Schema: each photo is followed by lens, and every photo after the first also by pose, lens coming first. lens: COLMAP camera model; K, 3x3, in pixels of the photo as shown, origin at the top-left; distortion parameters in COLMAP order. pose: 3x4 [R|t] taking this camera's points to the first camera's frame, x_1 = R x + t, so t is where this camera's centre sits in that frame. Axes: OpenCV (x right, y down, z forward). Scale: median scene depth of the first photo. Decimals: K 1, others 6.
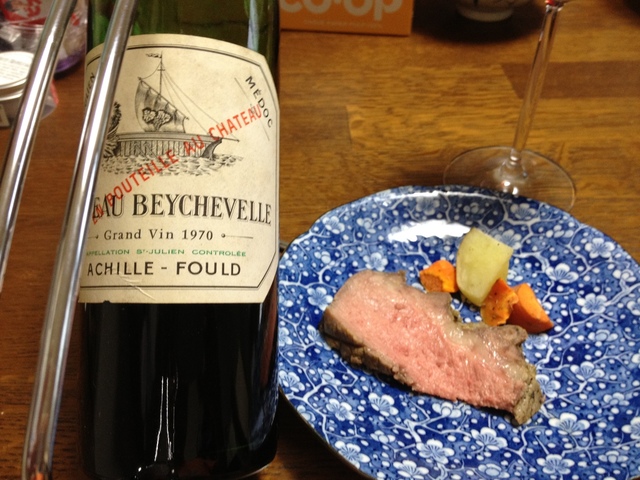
lens RADIAL K [[658.4, 0, 321.7], [0, 658.4, 241.5], [0, 0, 1]] dist [0.068302, 0.000000]
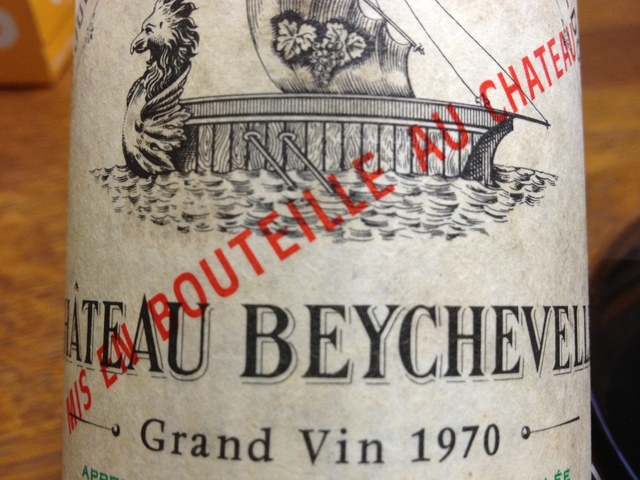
lens RADIAL K [[658.4, 0, 318.5], [0, 658.4, 237.9], [0, 0, 1]] dist [0.068302, 0.000000]
pose [[0.999826, 0.007305, 0.017178, -0.254725], [-0.007426, 0.999948, 0.006966, -0.102280], [-0.017126, -0.007092, 0.999828, 0.701827]]
